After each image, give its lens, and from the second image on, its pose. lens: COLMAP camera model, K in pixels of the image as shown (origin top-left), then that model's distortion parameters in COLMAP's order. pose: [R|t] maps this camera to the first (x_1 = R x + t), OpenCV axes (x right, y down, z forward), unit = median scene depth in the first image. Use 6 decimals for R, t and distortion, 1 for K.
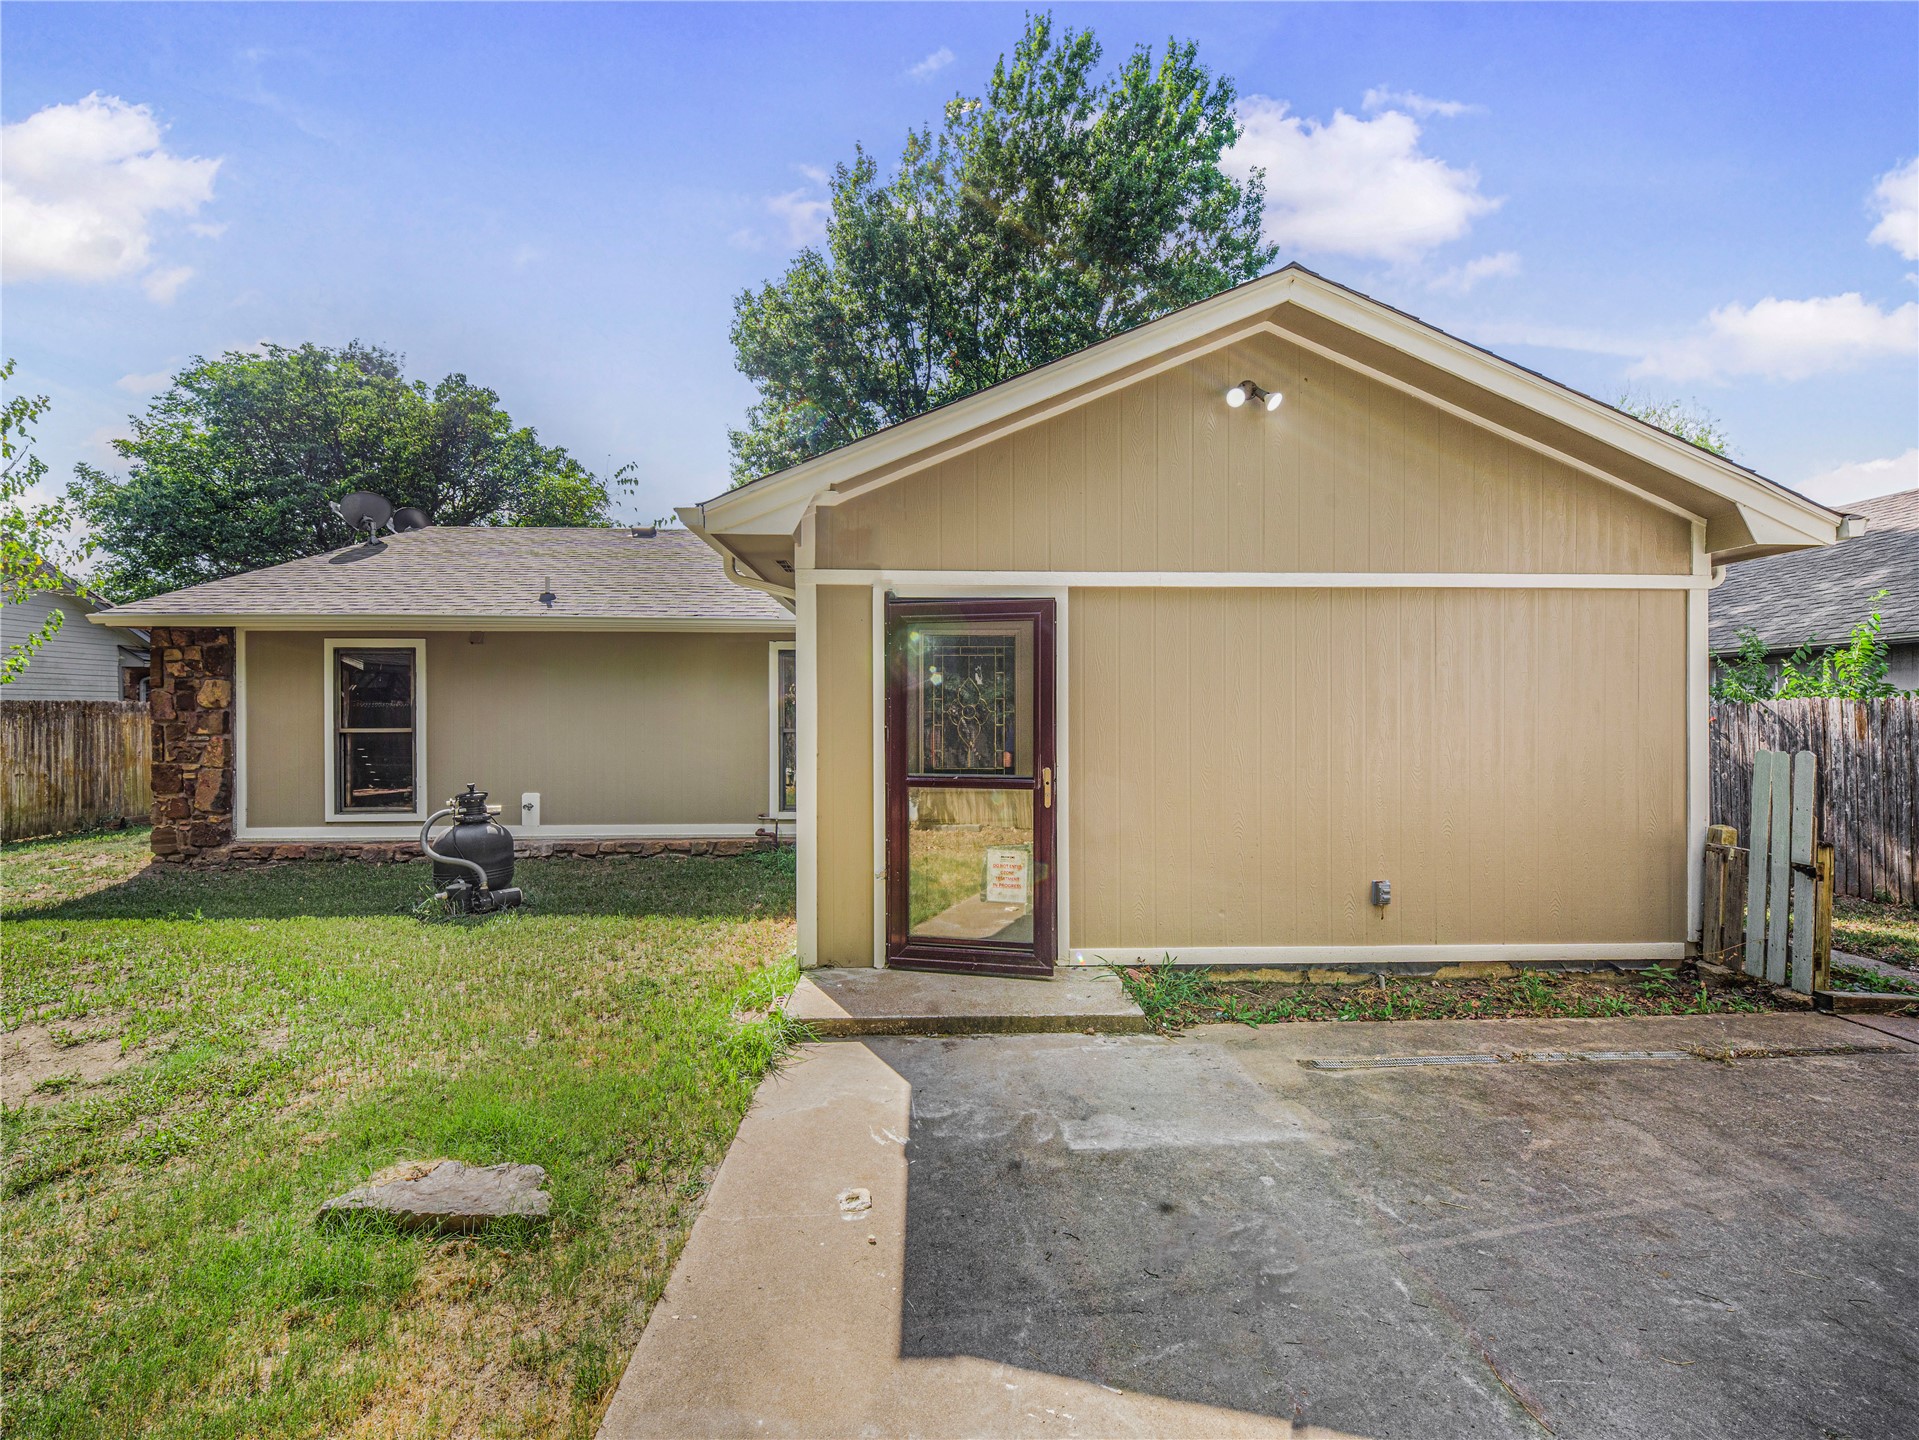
lens RADIAL K [[804.5, 0, 959.5], [0, 804.5, 720.0], [0, 0, 1]] dist [0.012765, -0.000055]
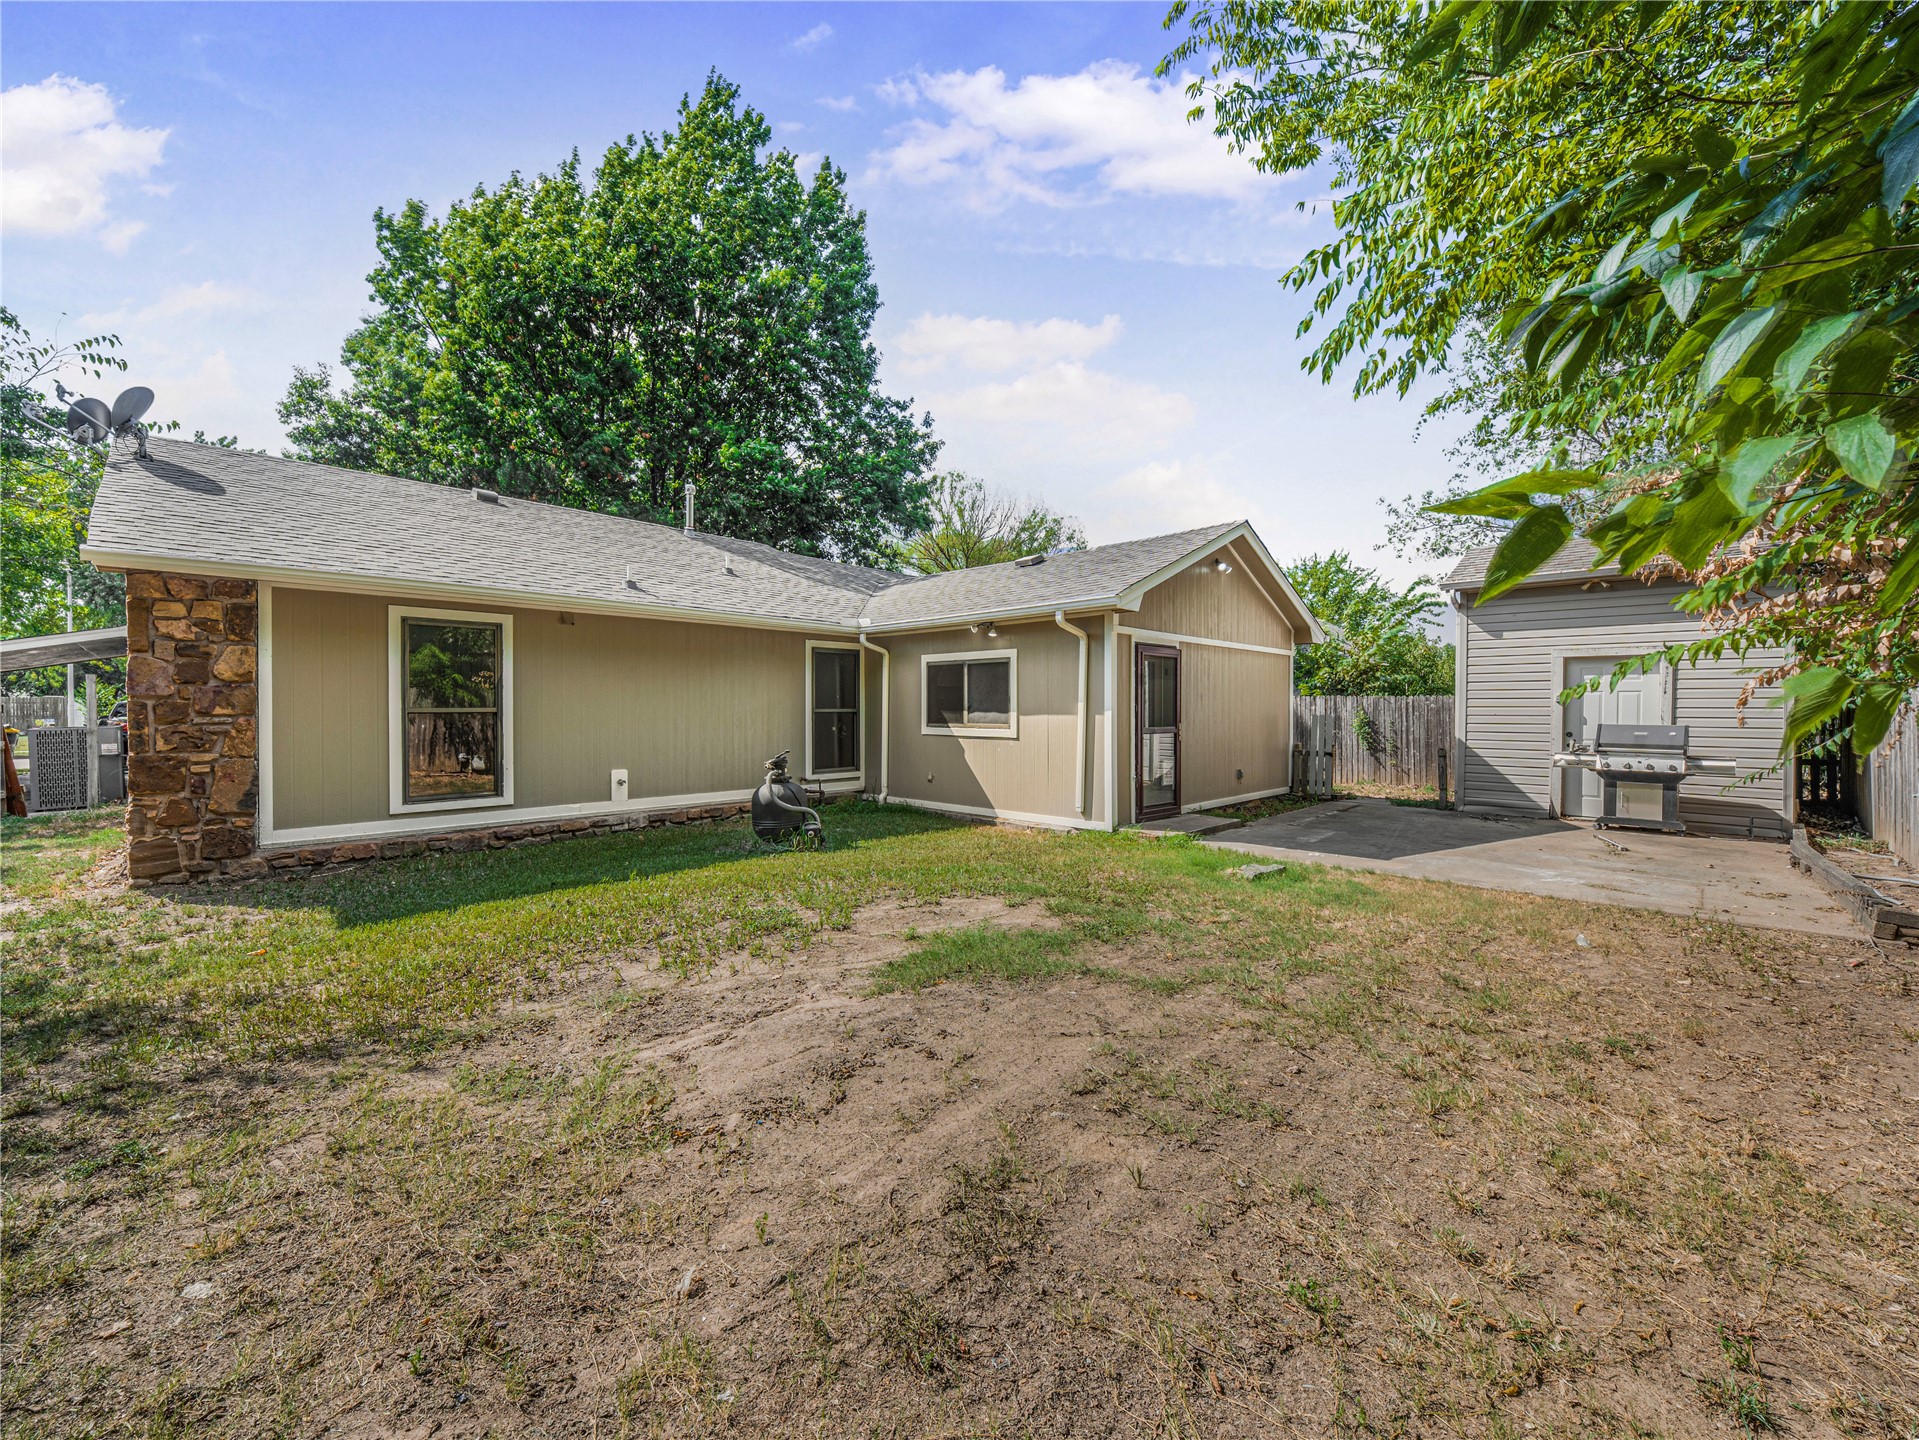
lens RADIAL K [[804.5, 0, 959.5], [0, 804.5, 720.0], [0, 0, 1]] dist [0.012765, -0.000055]
pose [[0.698017, -0.008356, 0.716033, -0.984232], [-0.002597, 0.999896, 0.014200, 0.009430], [-0.716077, -0.011772, 0.697922, -0.051936]]
